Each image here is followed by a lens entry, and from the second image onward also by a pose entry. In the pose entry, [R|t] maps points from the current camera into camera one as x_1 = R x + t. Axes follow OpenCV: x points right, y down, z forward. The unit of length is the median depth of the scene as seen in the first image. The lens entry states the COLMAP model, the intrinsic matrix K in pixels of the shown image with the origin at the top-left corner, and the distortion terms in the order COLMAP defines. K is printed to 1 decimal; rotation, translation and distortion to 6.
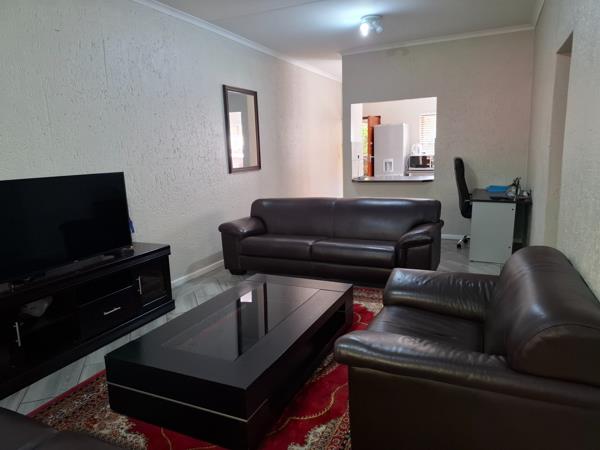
lens RADIAL K [[424.2, 0, 299.3], [0, 424.2, 225.4], [0, 0, 1]] dist [0.070724, -0.003801]
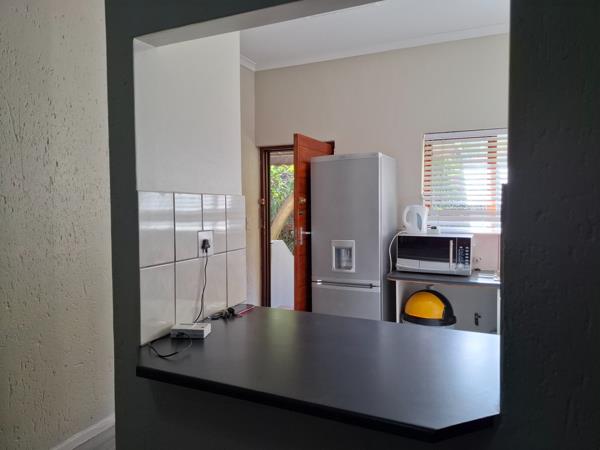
lens RADIAL K [[424.2, 0, 300.7], [0, 424.2, 227.6], [0, 0, 1]] dist [0.070724, -0.003801]
pose [[0.999449, 0.029961, -0.014263, 0.172792], [-0.031449, 0.992378, -0.119149, -0.118023], [0.010585, 0.119532, 0.992774, 0.599261]]
